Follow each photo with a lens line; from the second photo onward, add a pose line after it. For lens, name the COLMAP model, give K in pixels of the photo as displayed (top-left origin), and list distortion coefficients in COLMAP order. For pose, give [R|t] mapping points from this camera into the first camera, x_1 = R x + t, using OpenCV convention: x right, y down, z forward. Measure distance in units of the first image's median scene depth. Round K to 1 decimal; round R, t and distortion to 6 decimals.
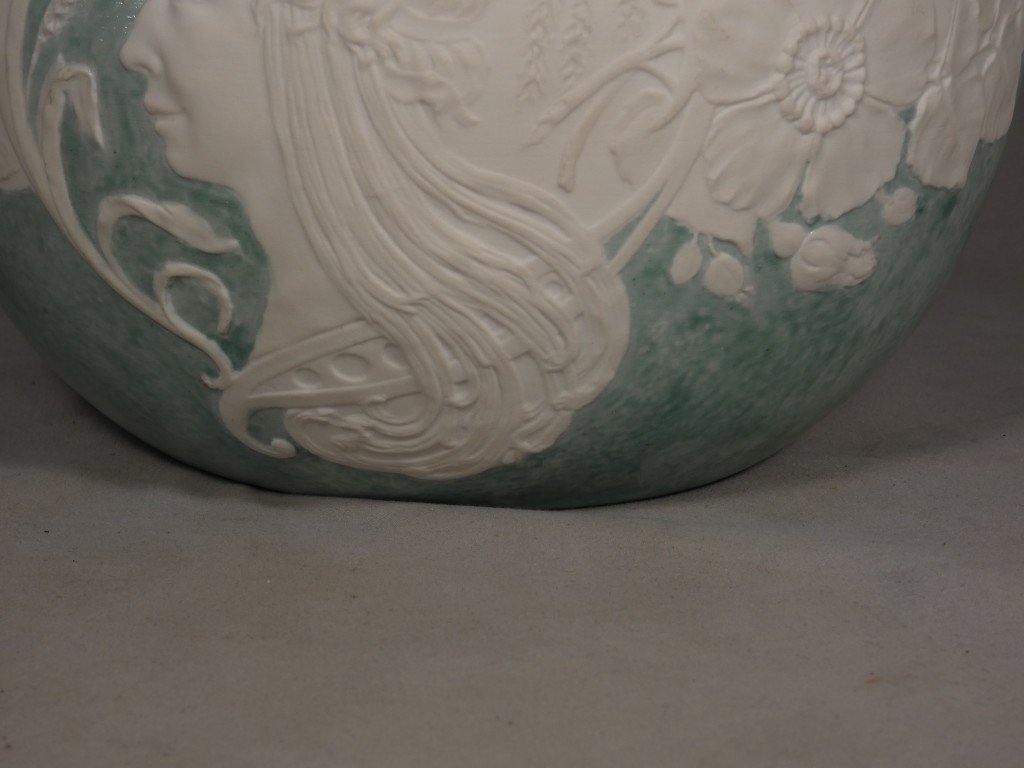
lens RADIAL K [[2422.3, 0, 511.1], [0, 2422.3, 389.0], [0, 0, 1]] dist [0.096539, 0.000000]
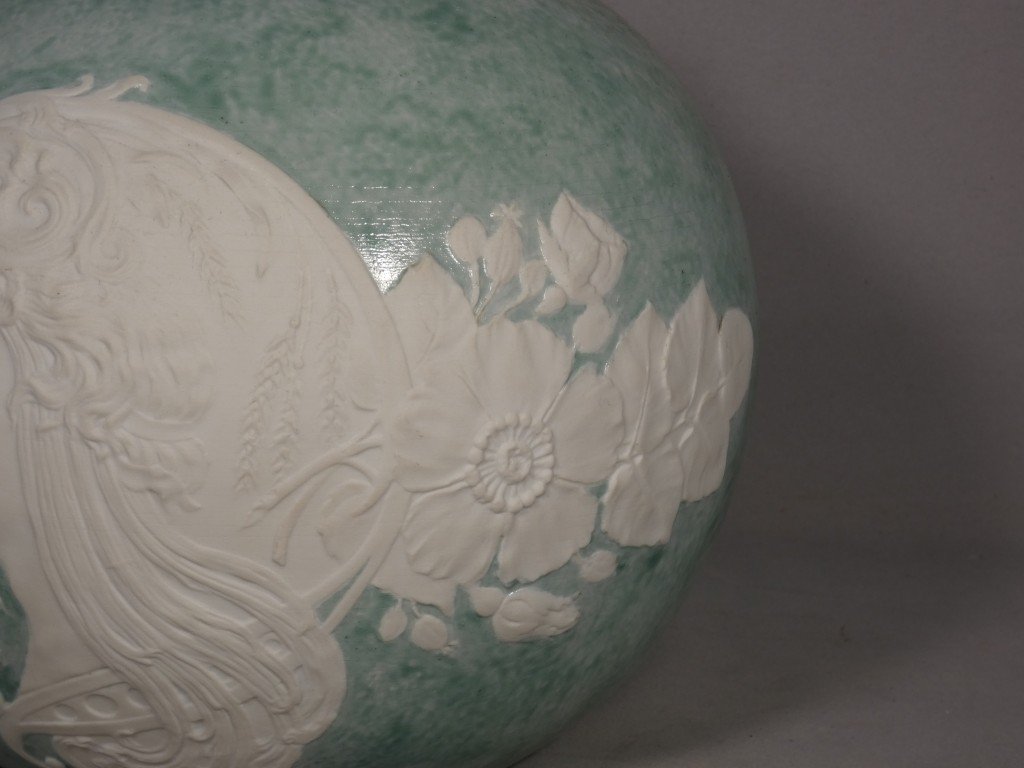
lens RADIAL K [[2422.3, 0, 530.1], [0, 2422.3, 384.2], [0, 0, 1]] dist [0.096539, 0.000000]
pose [[0.999419, 0.019500, -0.027965, 0.164566], [-0.020684, 0.998874, -0.042685, -0.115786], [0.027101, 0.043239, 0.998697, -0.142983]]
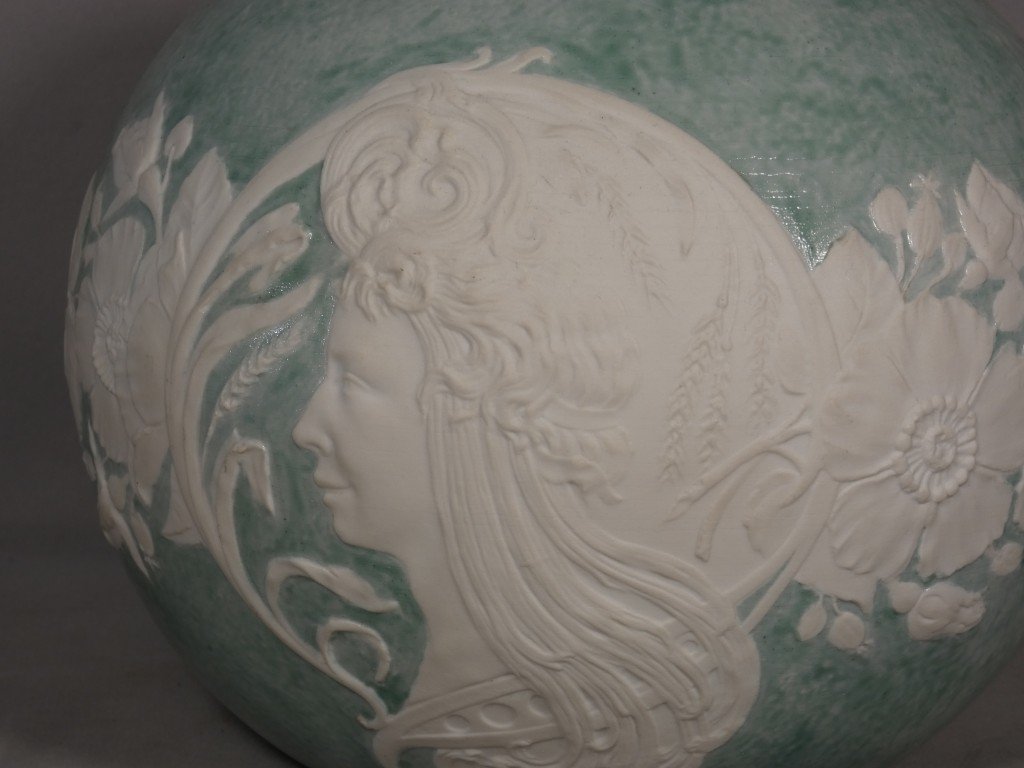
lens RADIAL K [[2422.3, 0, 514.8], [0, 2422.3, 379.6], [0, 0, 1]] dist [0.096539, 0.000000]
pose [[0.999870, -0.000713, -0.016100, -0.042017], [-0.000266, 0.998155, -0.060713, -0.092666], [0.016114, 0.060709, 0.998025, -0.085086]]
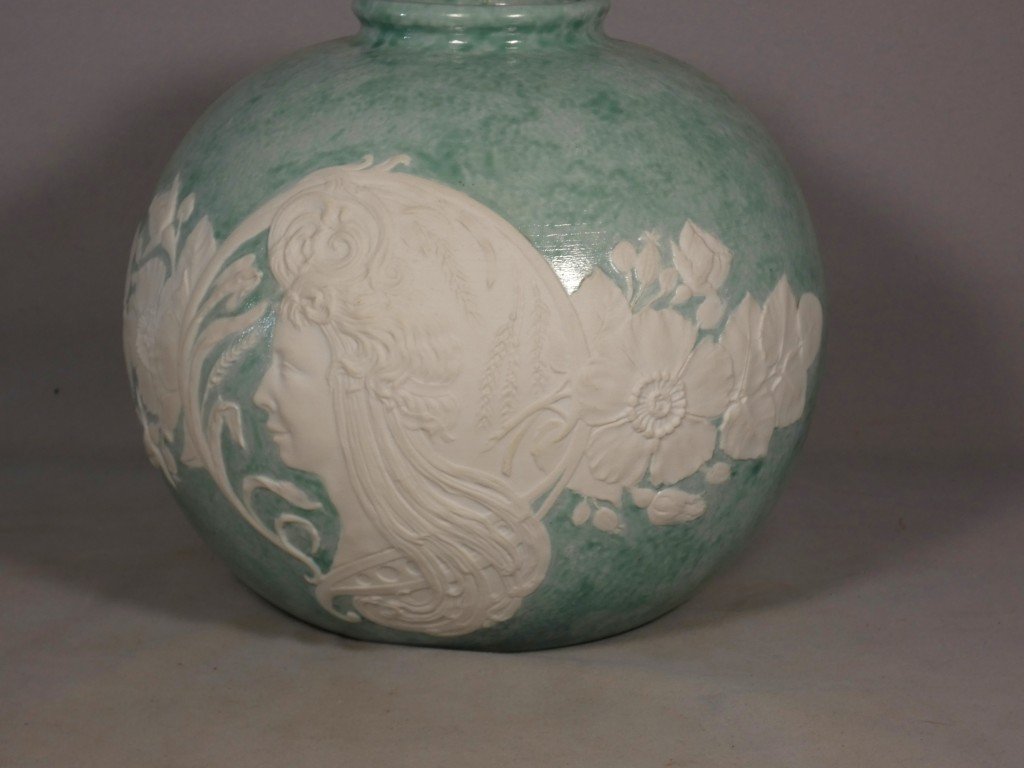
lens RADIAL K [[2422.3, 0, 542.0], [0, 2422.3, 392.4], [0, 0, 1]] dist [0.096539, 0.000000]
pose [[0.997332, -0.008118, -0.072543, 0.167114], [0.007145, 0.999881, -0.013672, -0.113177], [0.072645, 0.013118, 0.997272, -0.700468]]
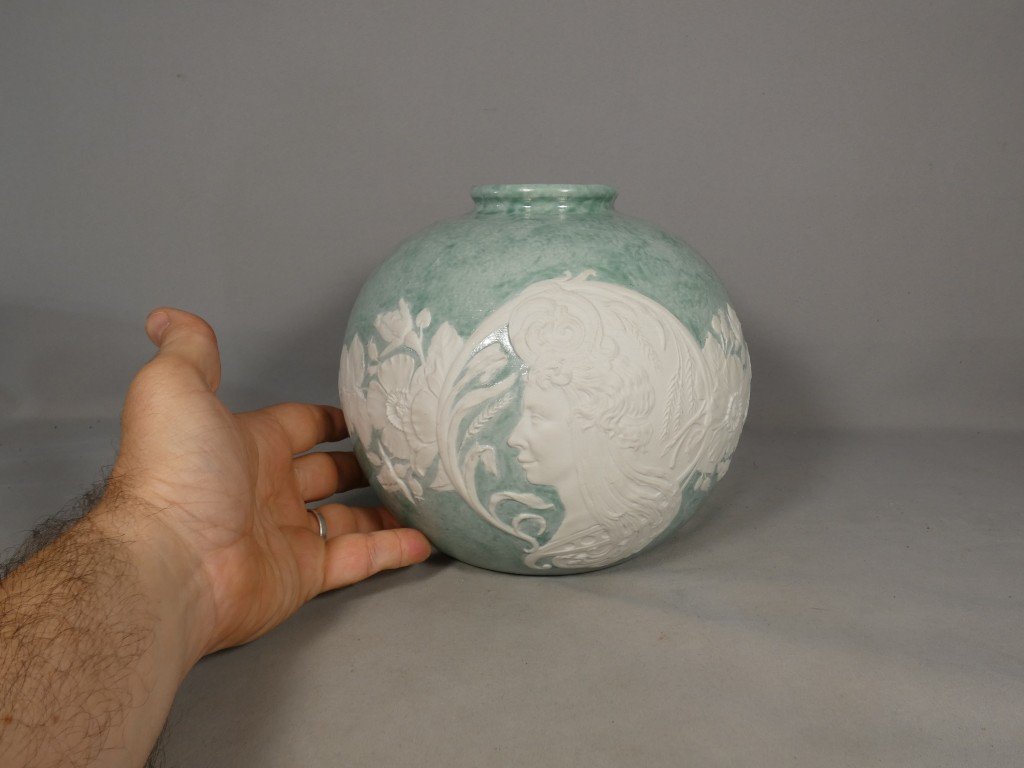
lens RADIAL K [[698.4, 0, 512.0], [0, 698.4, 379.6], [0, 0, 1]] dist [0.006354, 0.000042]
pose [[0.939963, -0.114703, 0.321424, -0.373637], [0.121694, 0.992566, -0.001671, -0.194333], [-0.318843, 0.040686, 0.946934, 0.292151]]
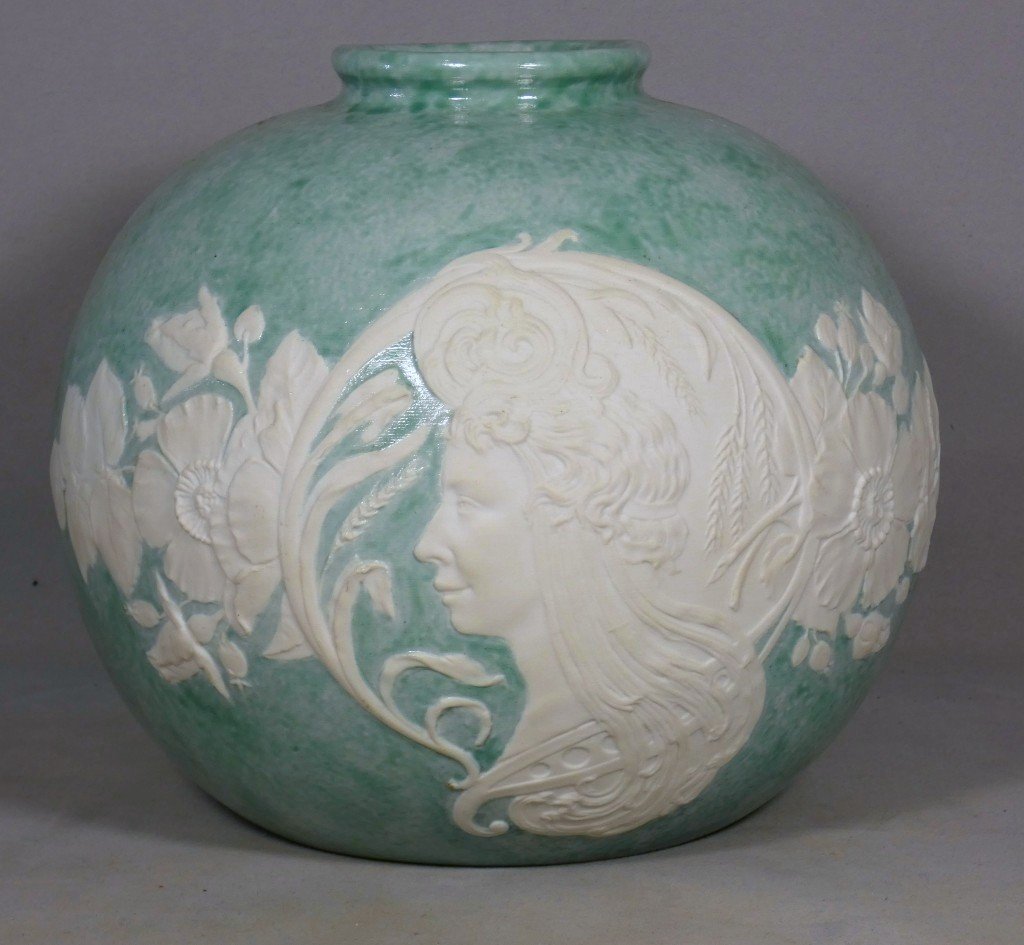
lens RADIAL K [[2893.9, 0, 517.4], [0, 2893.9, 477.6], [0, 0, 1]] dist [1.027710, 0.000000]
pose [[0.935403, -0.106636, 0.337120, -0.633700], [0.133910, 0.989257, -0.058641, -0.072617], [-0.327245, 0.099997, 0.939634, -0.542315]]
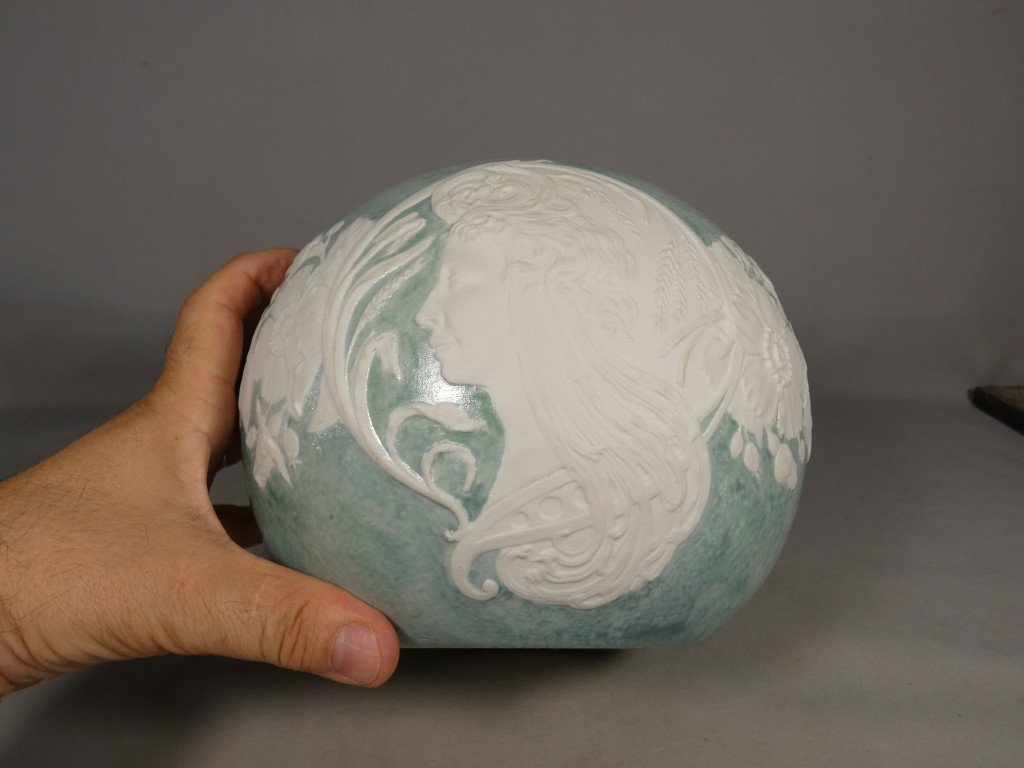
lens RADIAL K [[698.4, 0, 511.9], [0, 698.4, 393.1], [0, 0, 1]] dist [0.006354, 0.000042]
pose [[0.973843, 0.041936, 0.223317, -0.196063], [0.089841, 0.831670, -0.547954, 0.175816], [-0.208705, 0.553685, 0.806149, 0.601467]]
